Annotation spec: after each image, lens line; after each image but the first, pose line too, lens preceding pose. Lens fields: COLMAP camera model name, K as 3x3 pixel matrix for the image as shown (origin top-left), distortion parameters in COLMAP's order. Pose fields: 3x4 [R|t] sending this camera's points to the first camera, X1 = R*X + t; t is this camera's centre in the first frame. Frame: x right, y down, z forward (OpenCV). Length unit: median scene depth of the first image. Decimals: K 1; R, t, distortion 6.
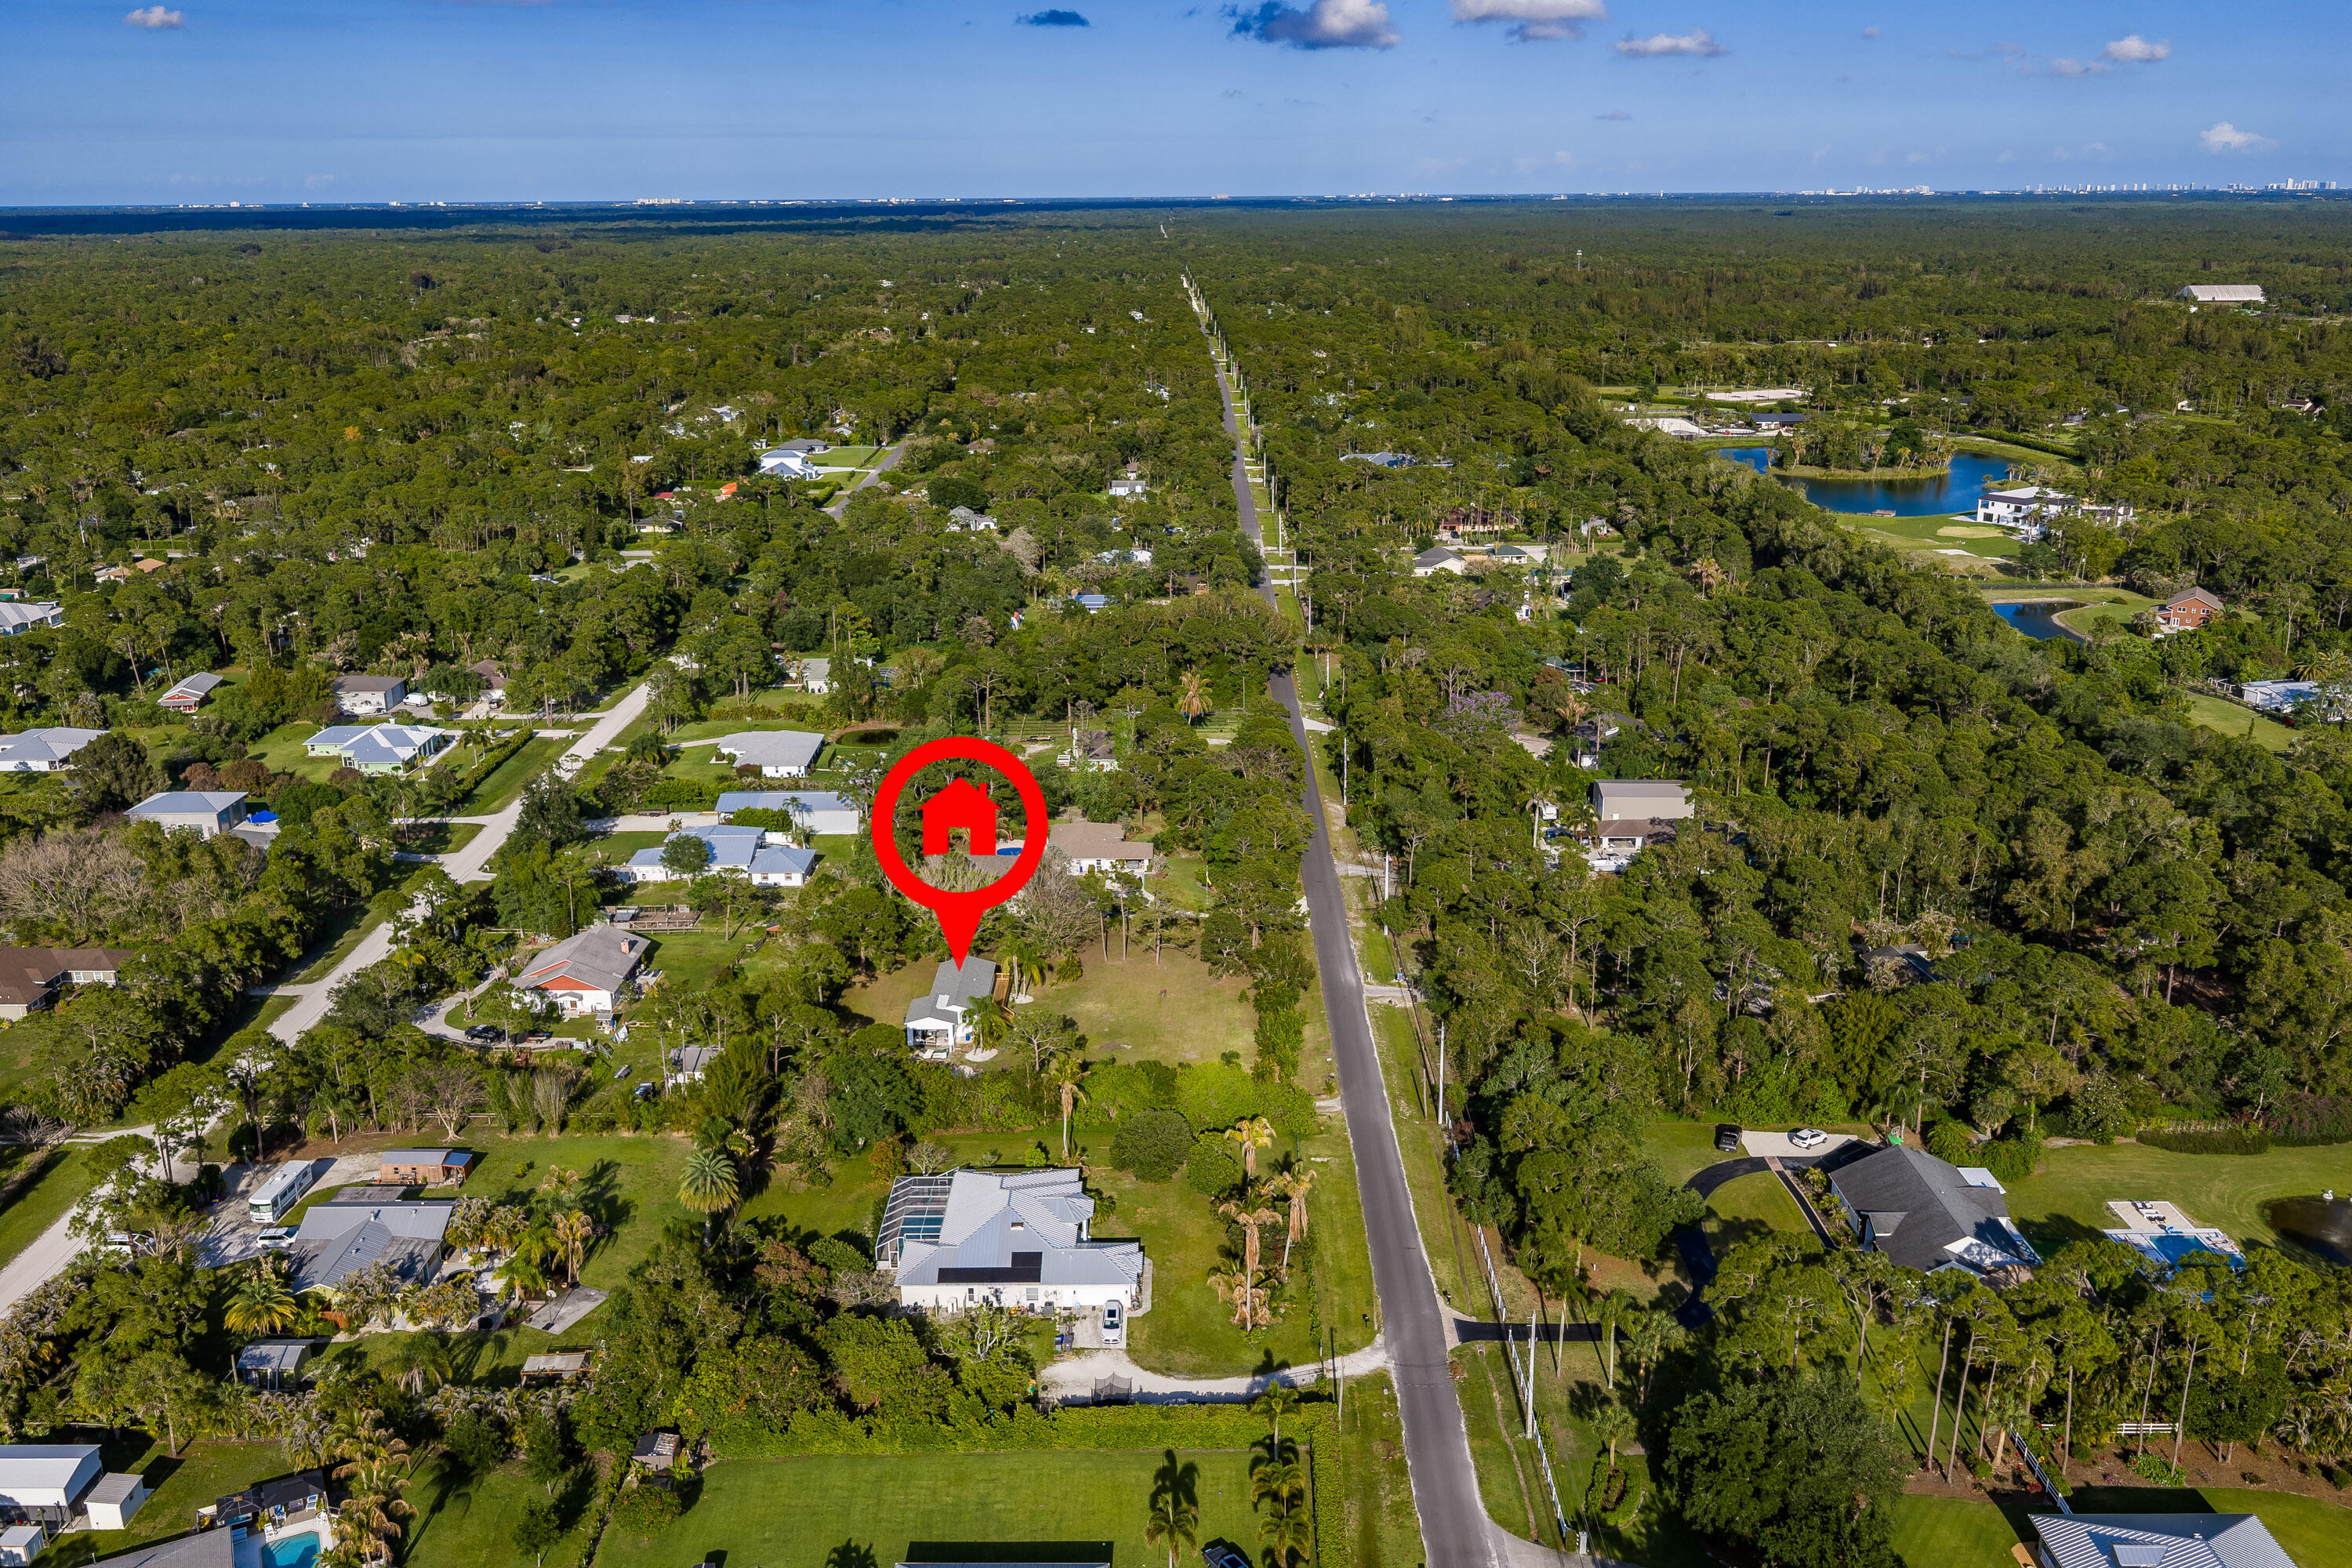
lens RADIAL K [[1931.5, 0, 1180.0], [0, 1931.5, 773.6], [0, 0, 1]] dist [0.019137, -0.028834]
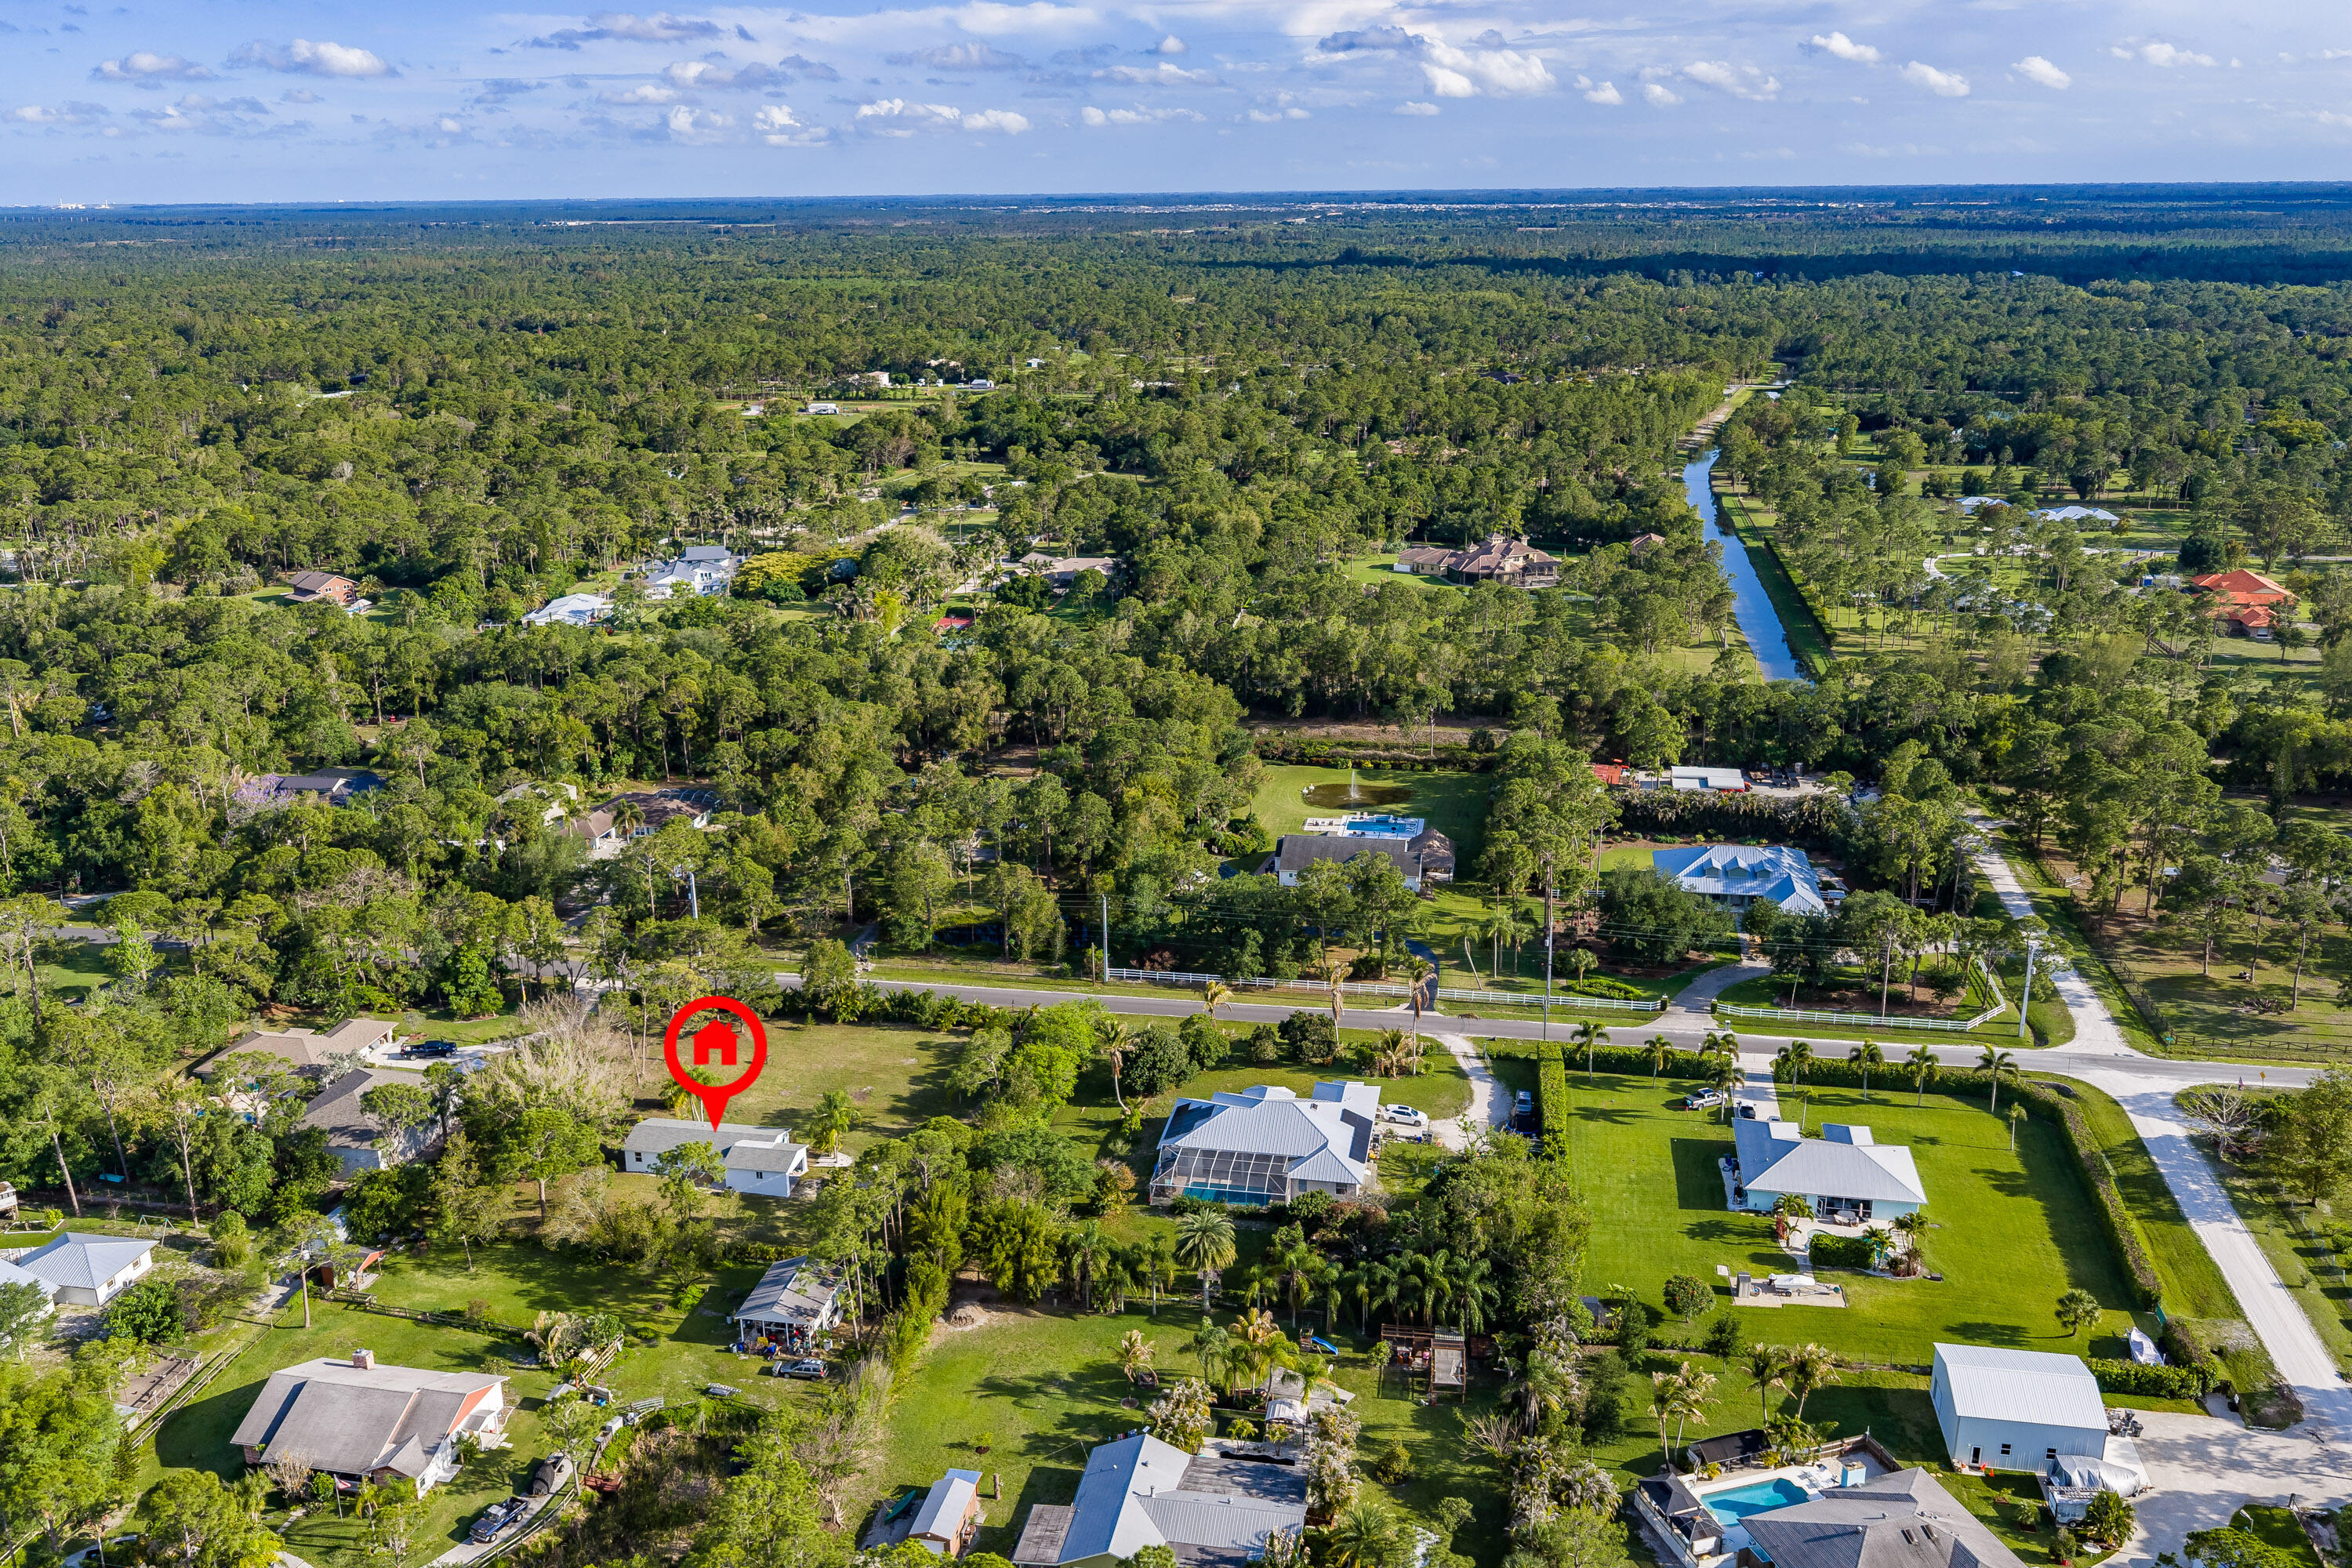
lens RADIAL K [[1931.5, 0, 1184.0], [0, 1931.5, 790.6], [0, 0, 1]] dist [0.019137, -0.028834]
pose [[0.180405, -0.289095, 0.940148, -0.786648], [0.293668, 0.928065, 0.229028, -0.154639], [-0.938729, 0.234774, 0.252326, 0.532982]]
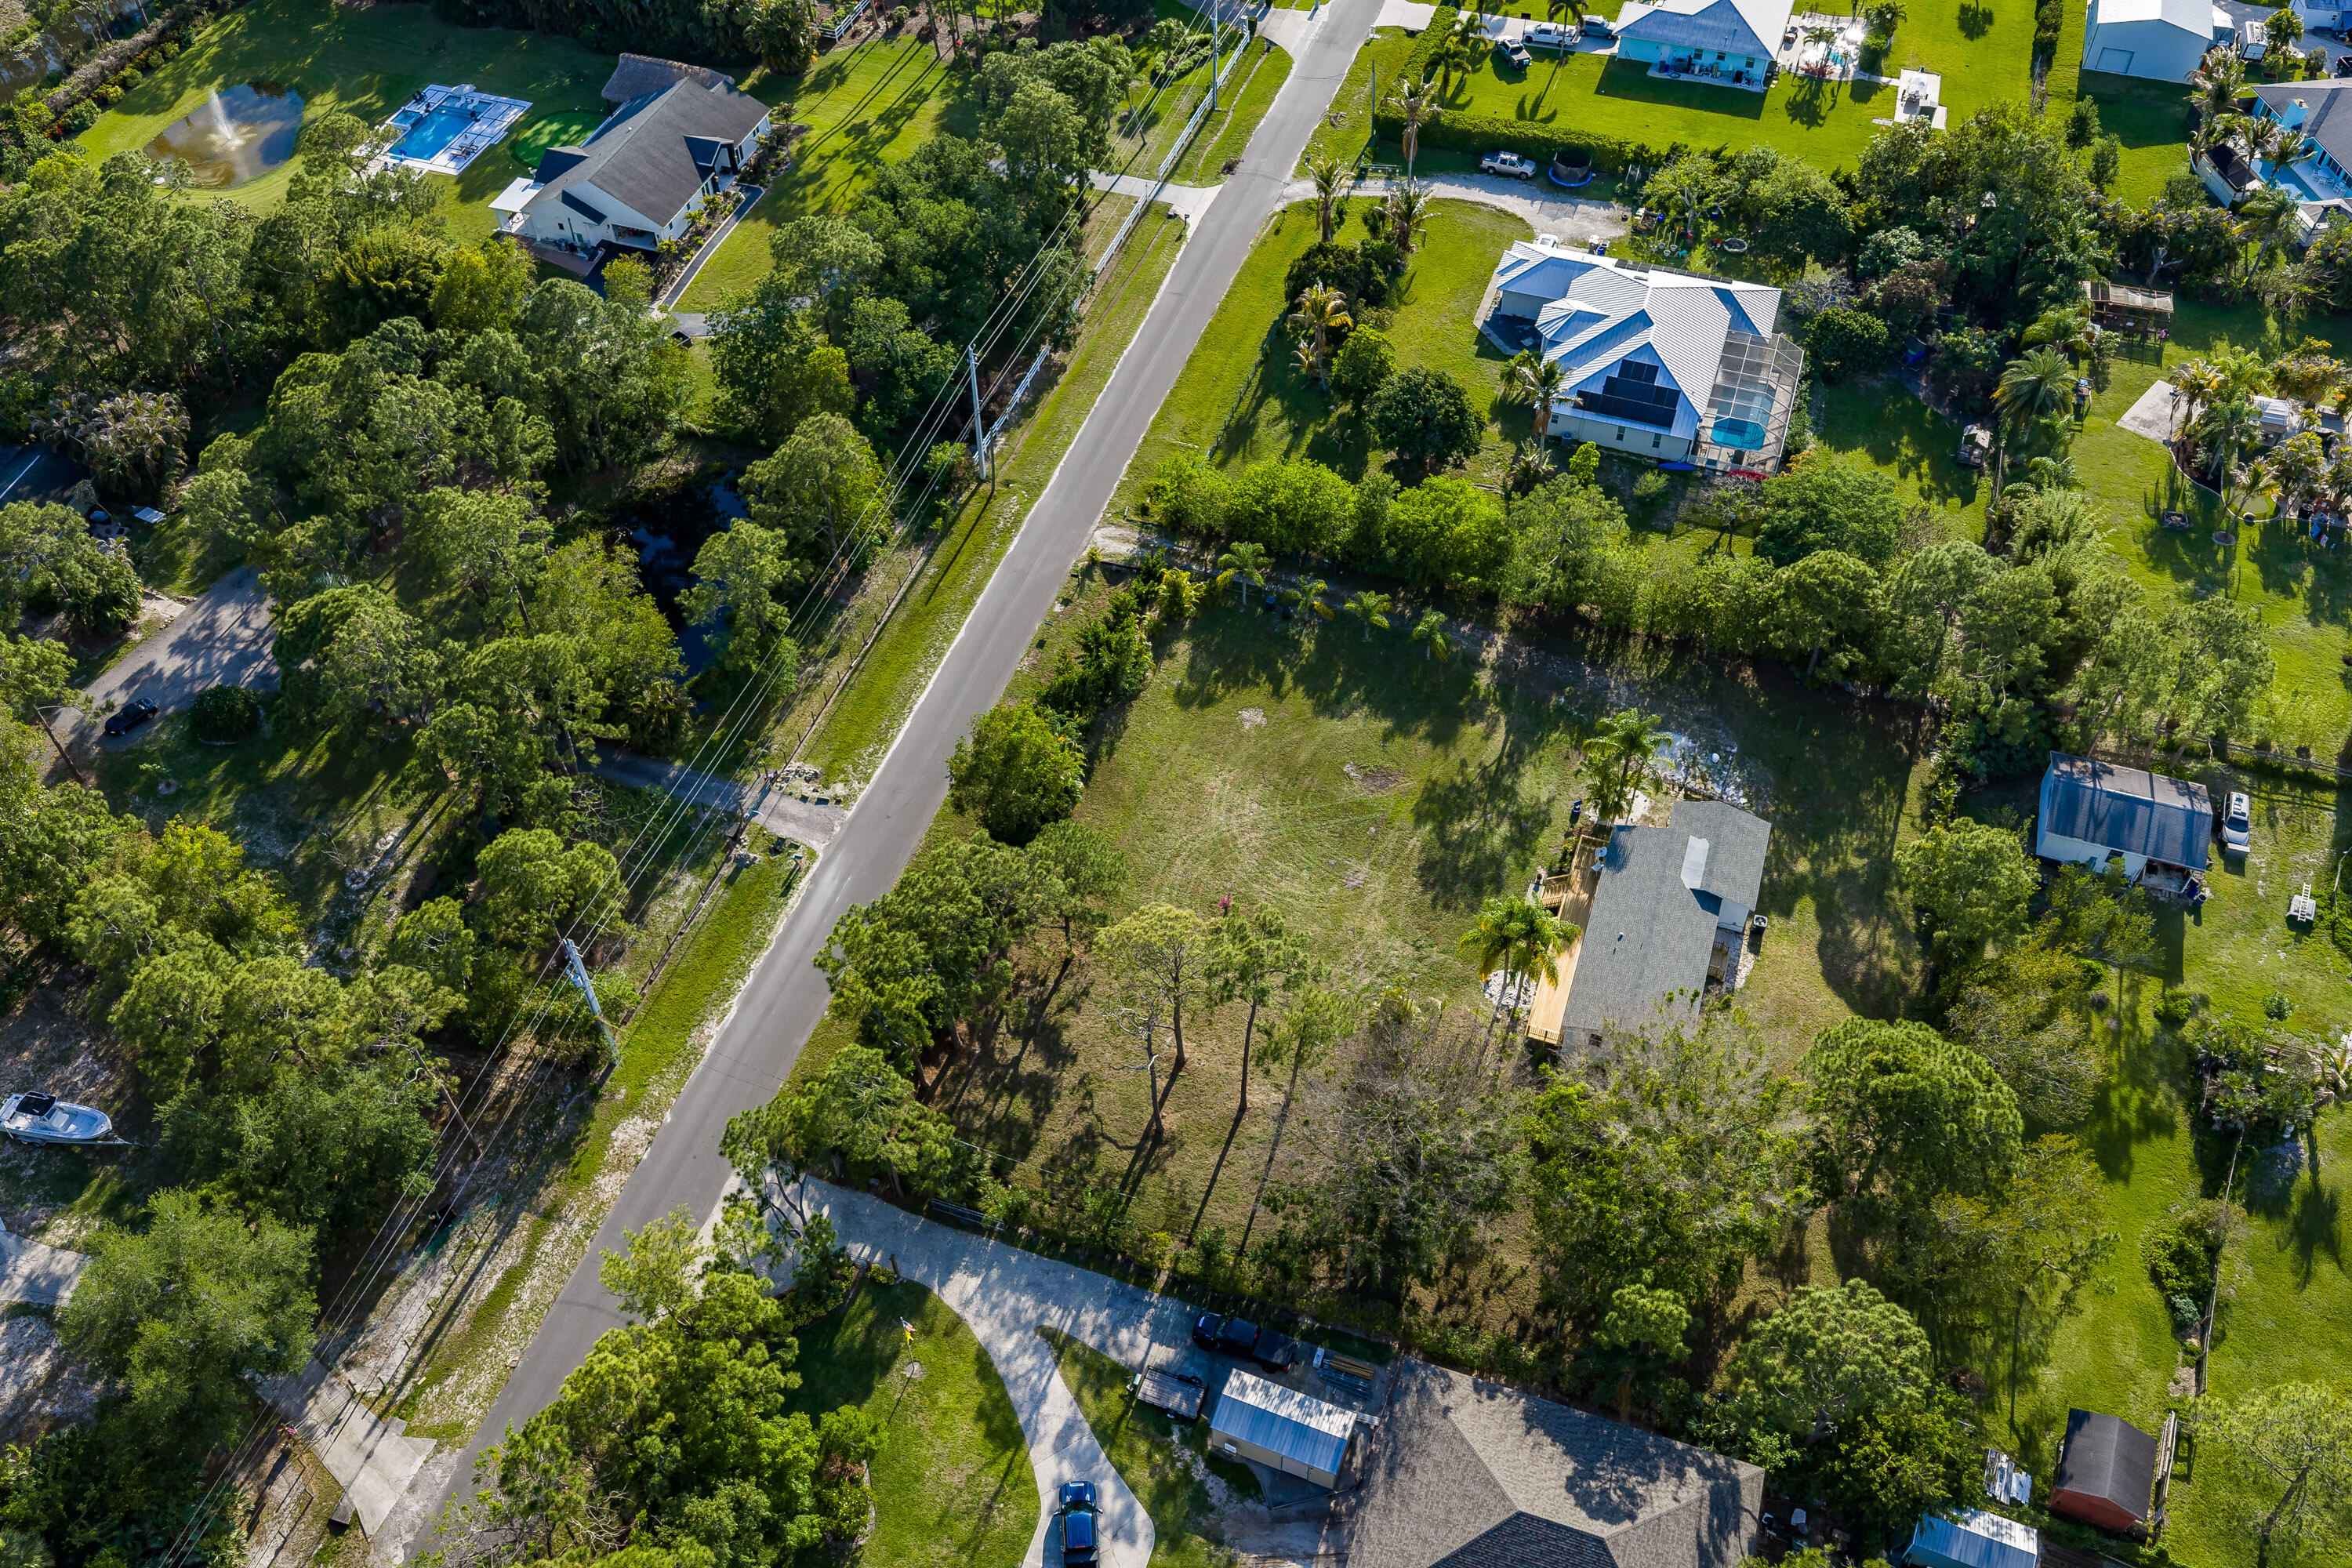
lens RADIAL K [[1931.5, 0, 1174.5], [0, 1931.5, 776.9], [0, 0, 1]] dist [0.019137, -0.028834]
pose [[-0.944155, -0.236468, 0.229465, -0.098427], [0.110775, 0.428072, 0.896930, -0.328411], [-0.310323, 0.872260, -0.377971, 1.128299]]
